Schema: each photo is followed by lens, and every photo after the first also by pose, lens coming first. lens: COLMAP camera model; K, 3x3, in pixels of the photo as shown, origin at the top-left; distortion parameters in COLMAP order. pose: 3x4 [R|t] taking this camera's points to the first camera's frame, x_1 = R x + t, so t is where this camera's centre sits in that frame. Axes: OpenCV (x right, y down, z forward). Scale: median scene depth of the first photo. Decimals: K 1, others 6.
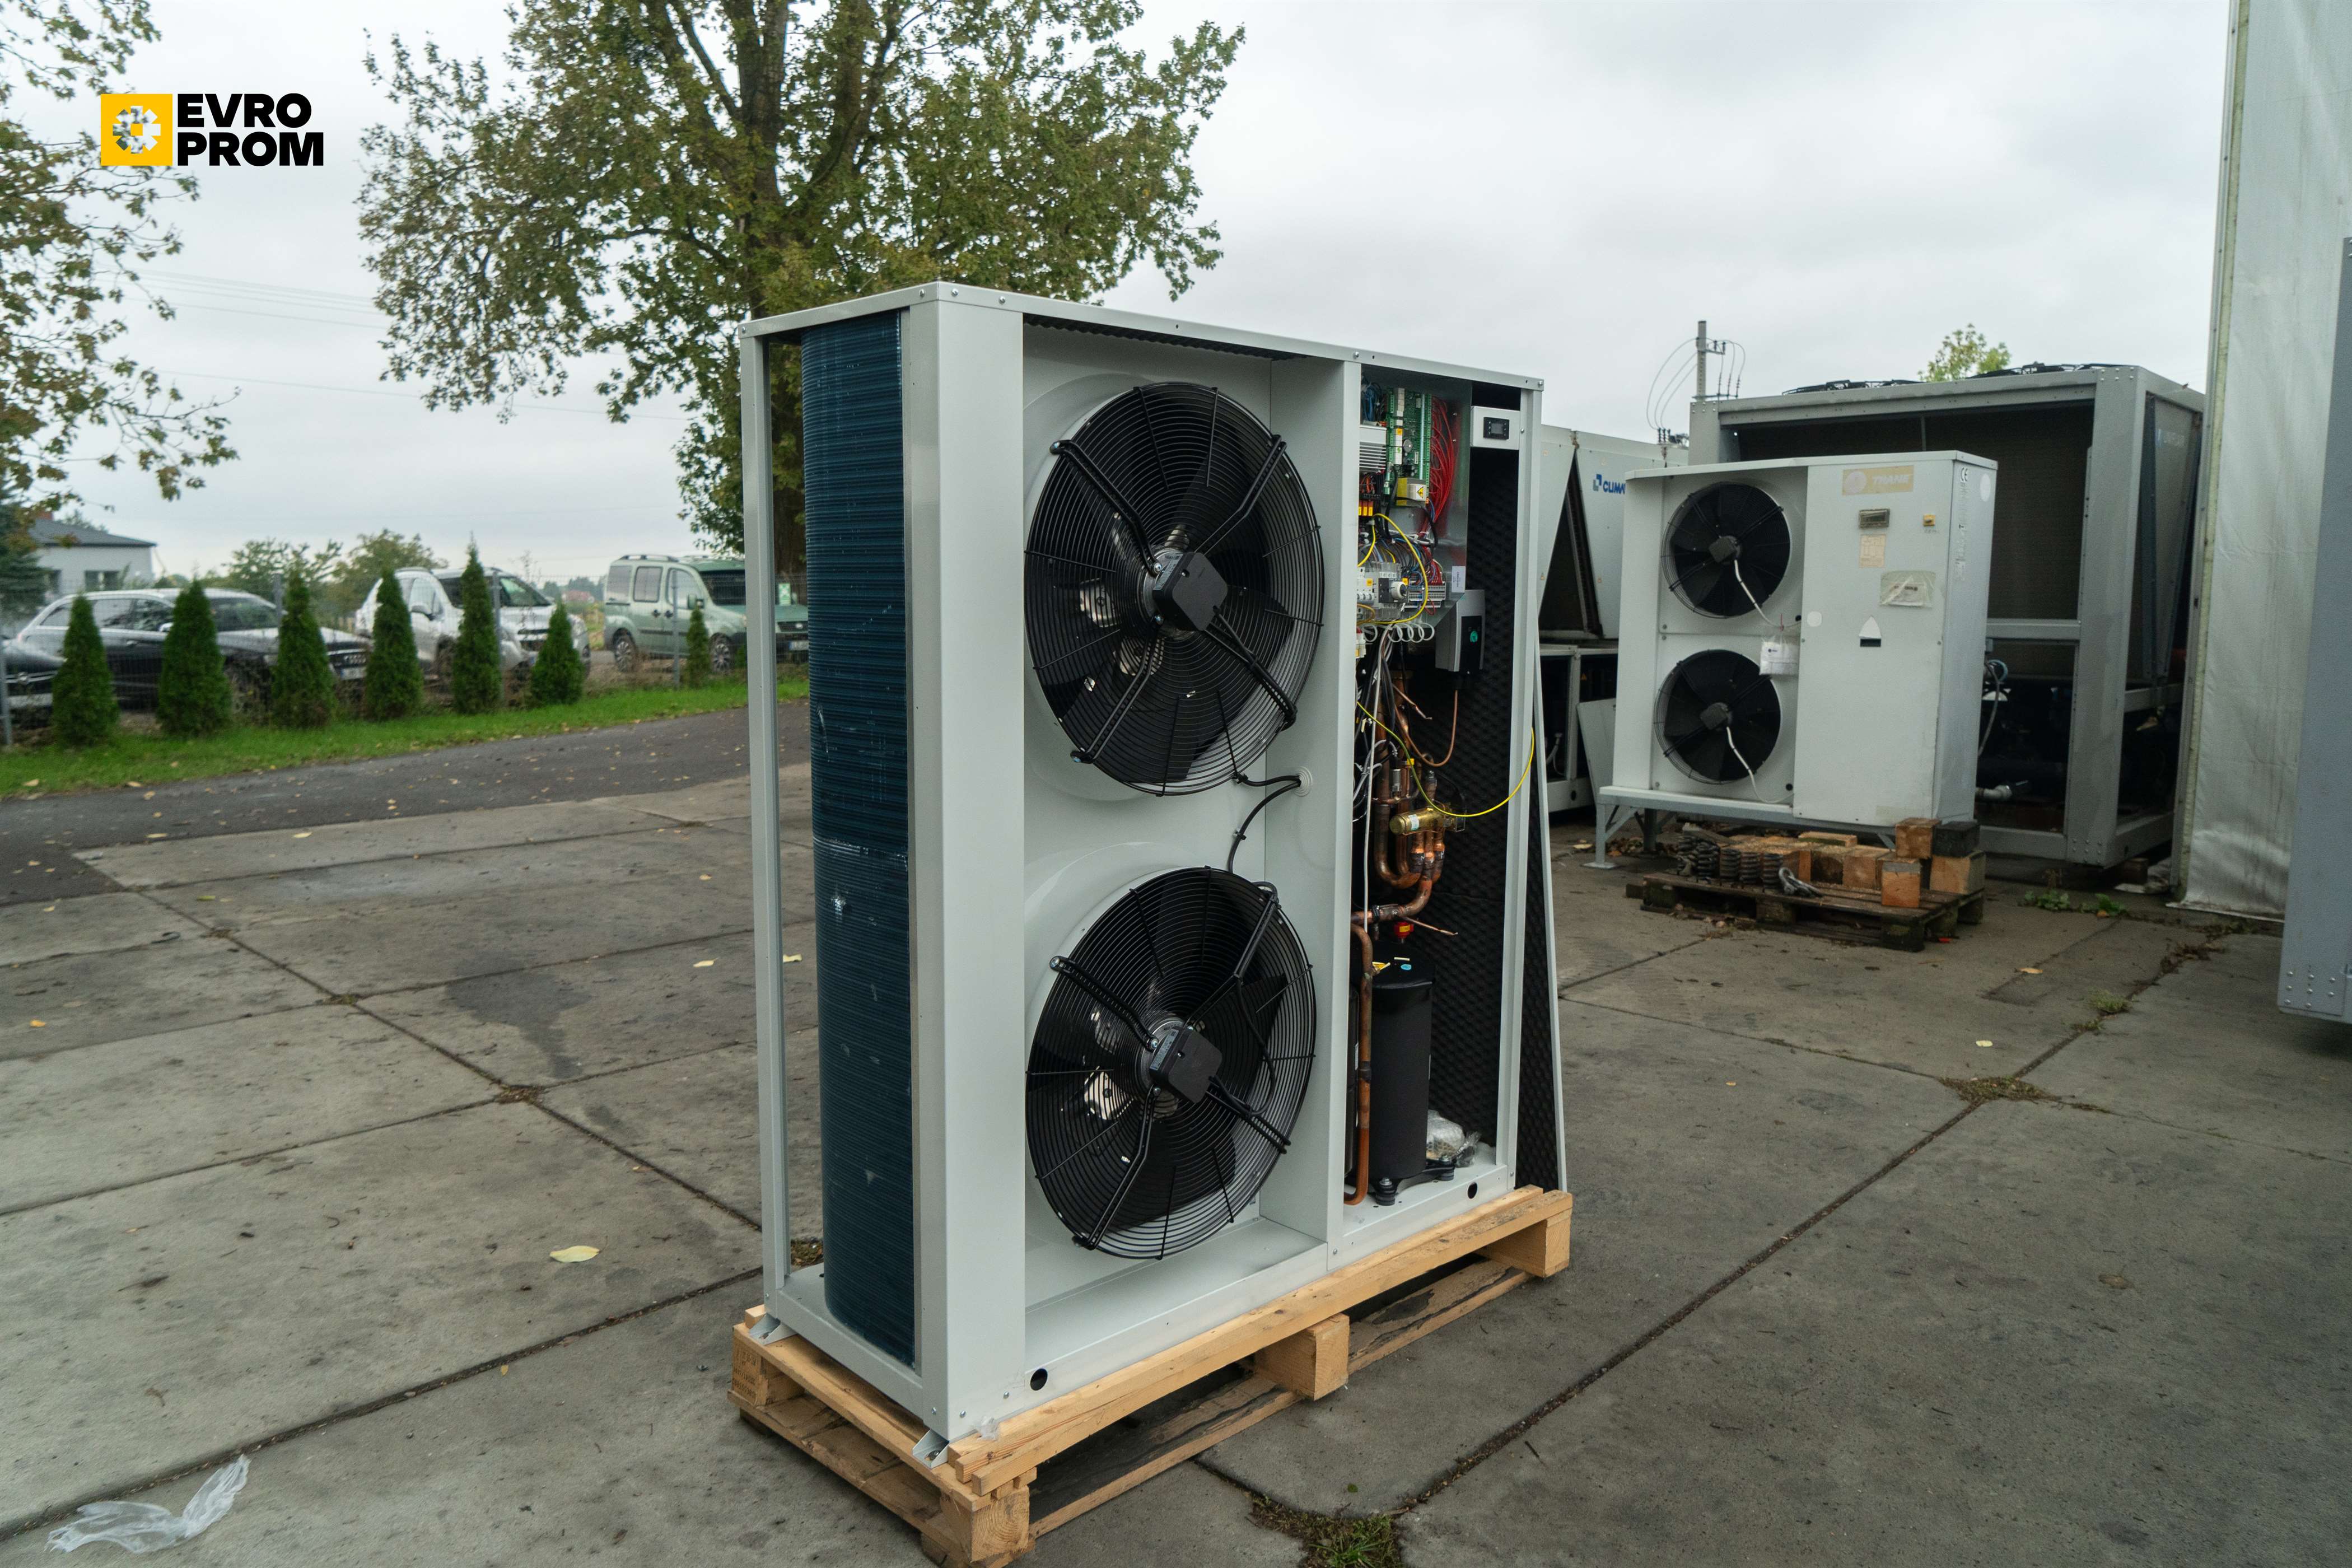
lens RADIAL K [[1592.5, 0, 1188.1], [0, 1592.5, 771.3], [0, 0, 1]] dist [-0.017337, 0.010460]
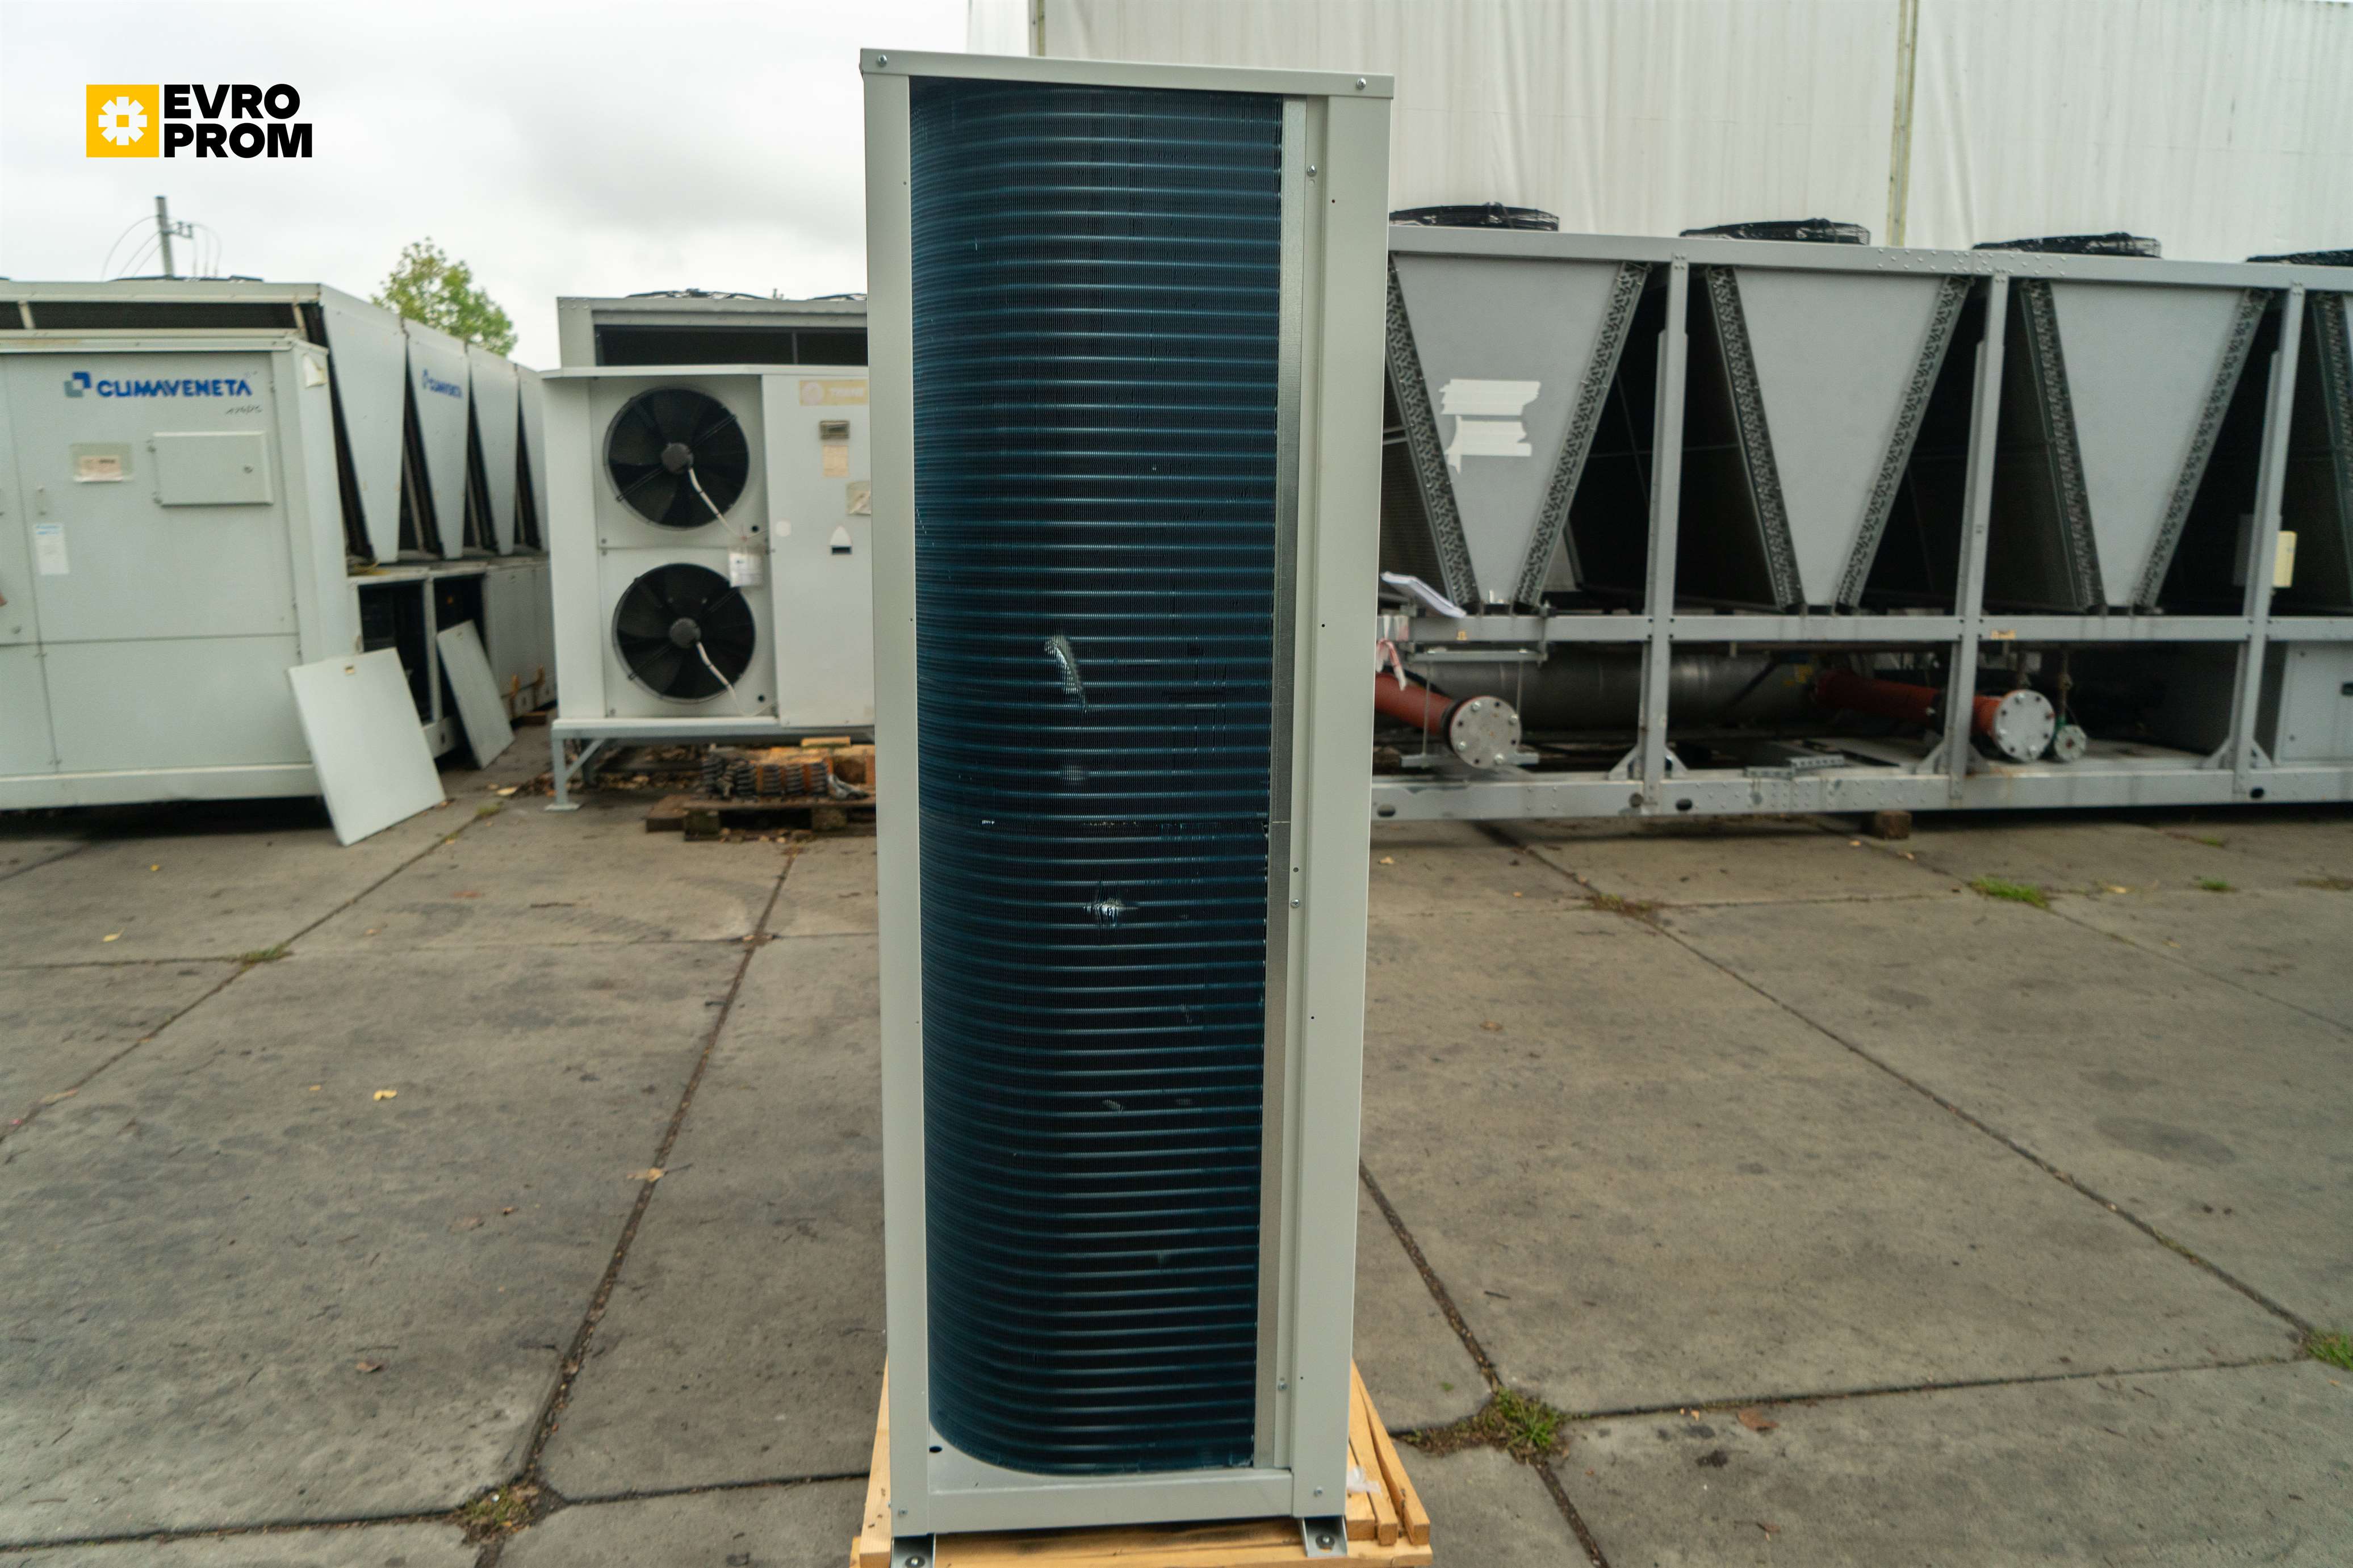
lens RADIAL K [[1593.0, 0, 1188.6], [0, 1593.0, 771.3], [0, 0, 1]] dist [-0.017337, 0.010460]
pose [[0.605288, -0.133160, 0.784789, -0.280167], [0.094250, 0.990962, 0.095450, -0.016713], [-0.790407, 0.016191, 0.612368, 0.195183]]
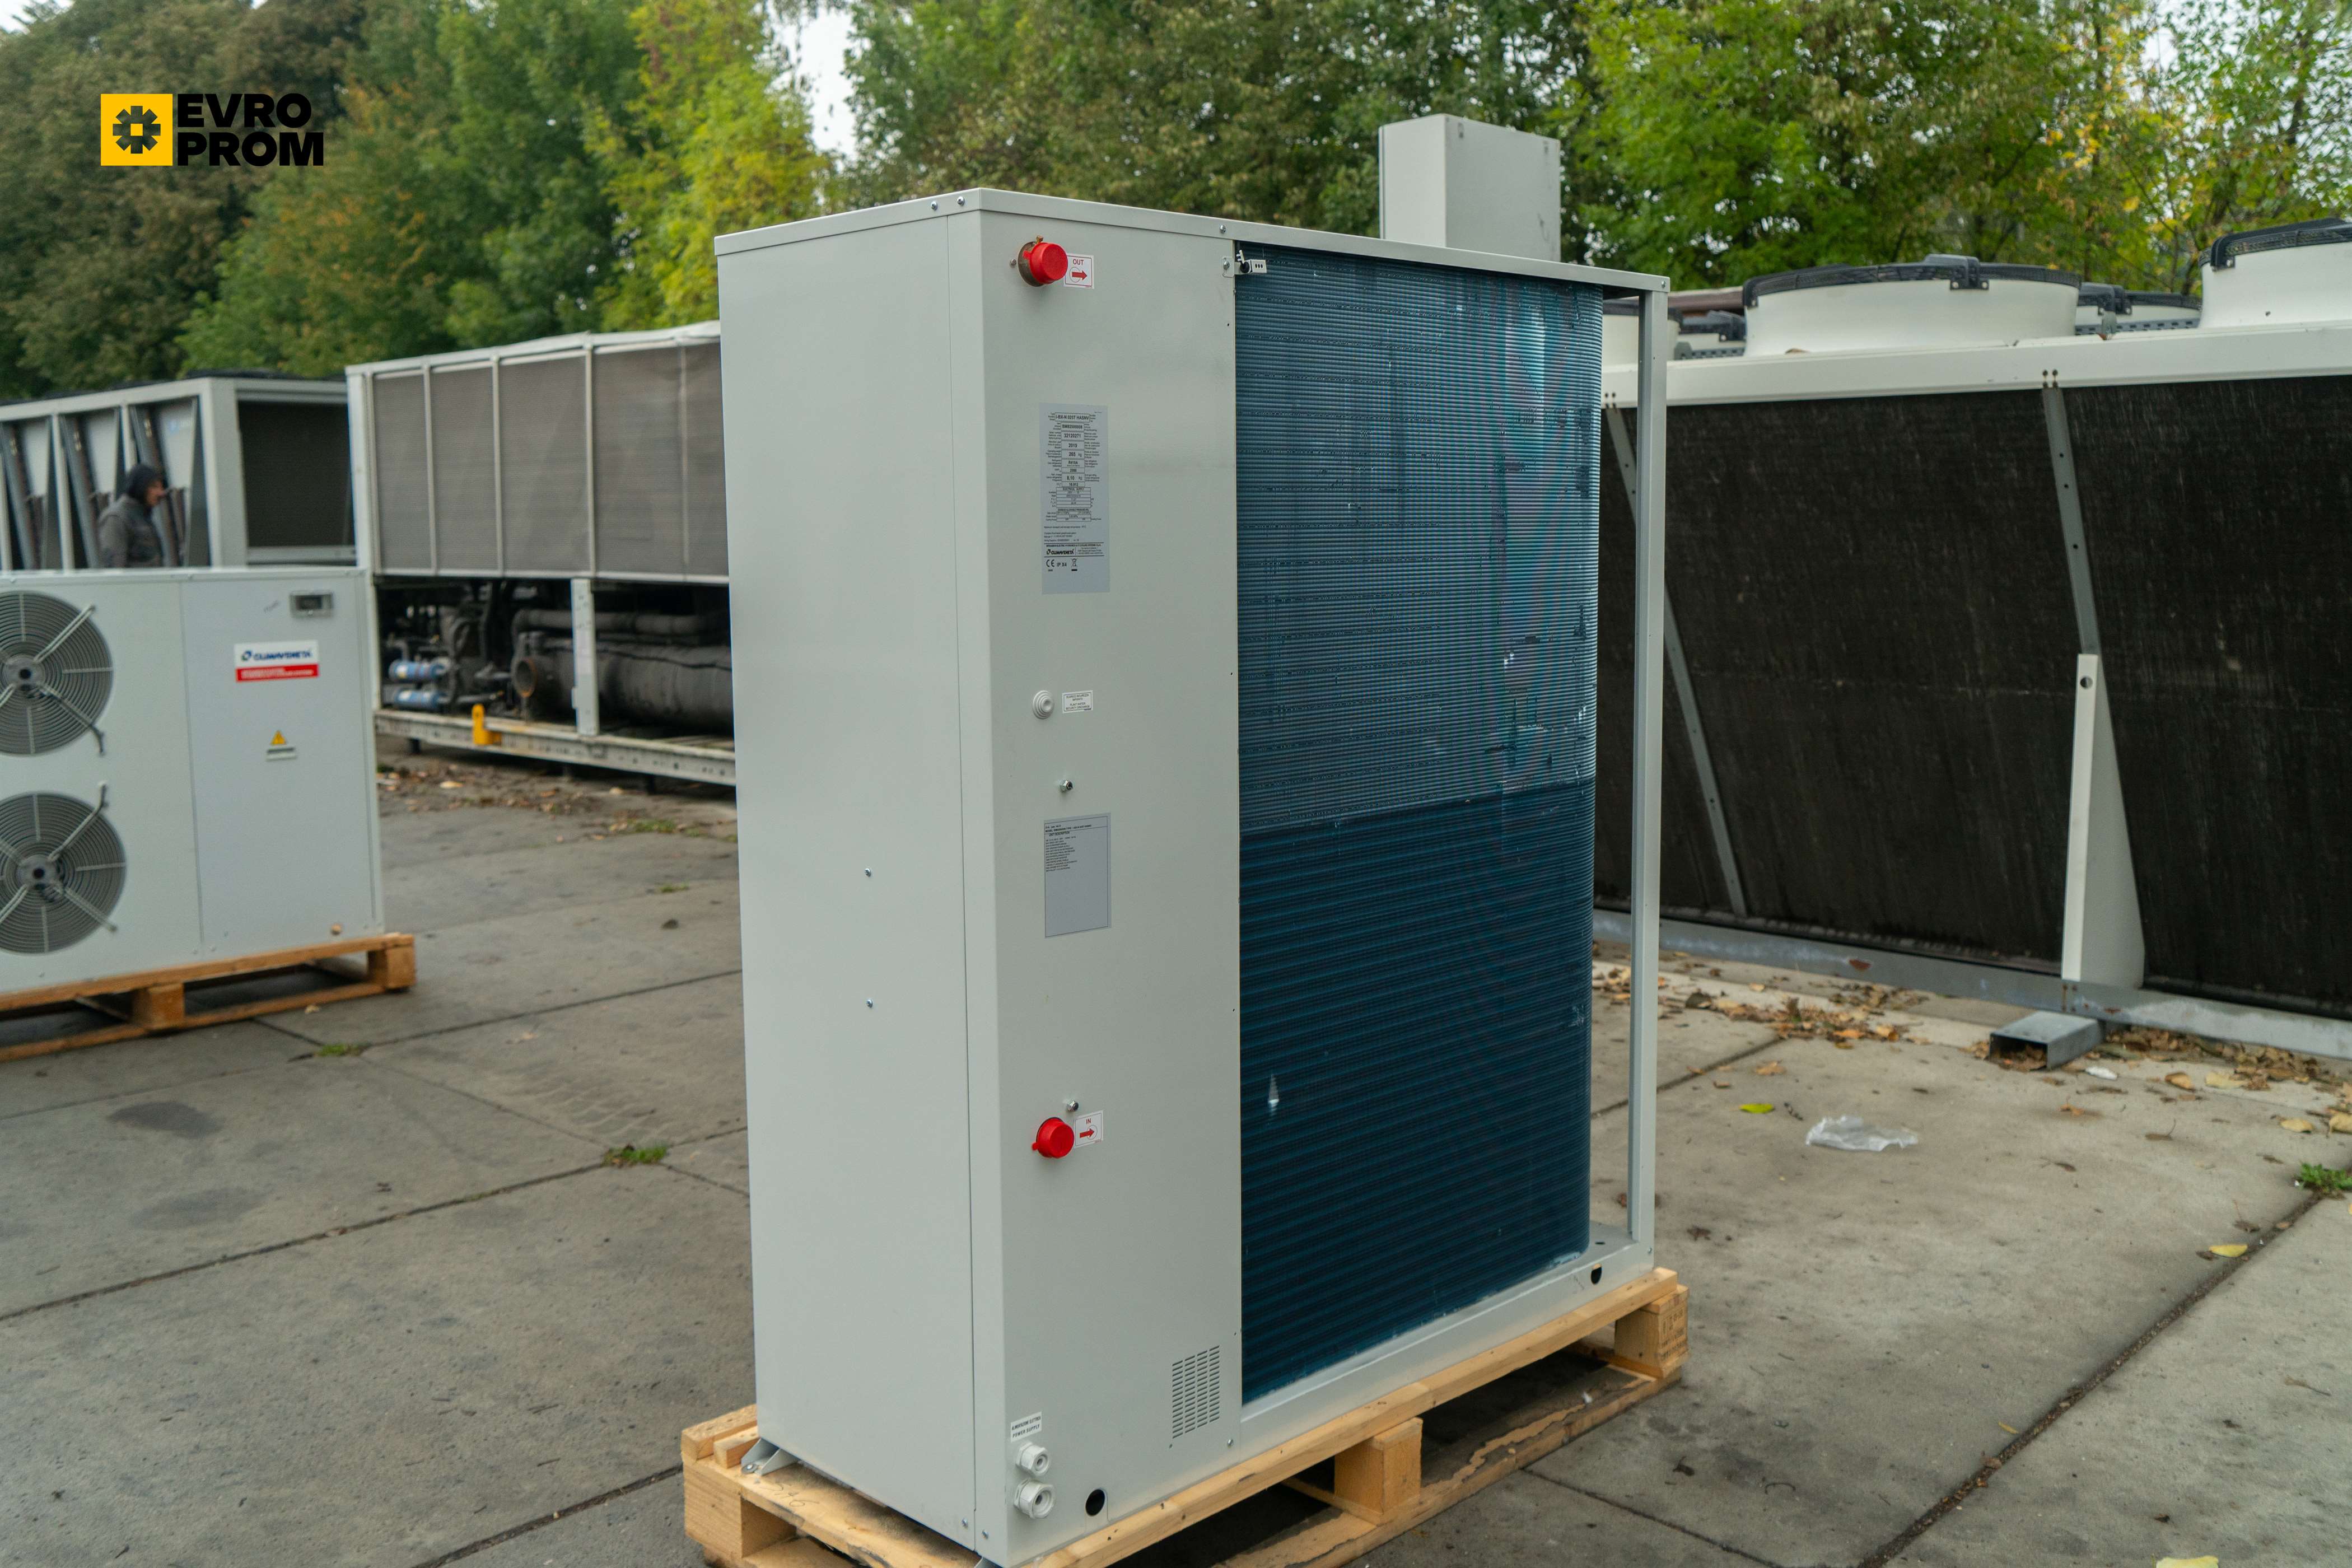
lens RADIAL K [[2101.8, 0, 1162.4], [0, 2101.8, 787.6], [0, 0, 1]] dist [0.003210, 0.003135]
pose [[-0.999901, 0.005130, -0.013084, 0.021874], [0.001675, 0.967862, 0.251477, -0.114560], [0.013954, 0.251430, -0.967775, 0.900325]]
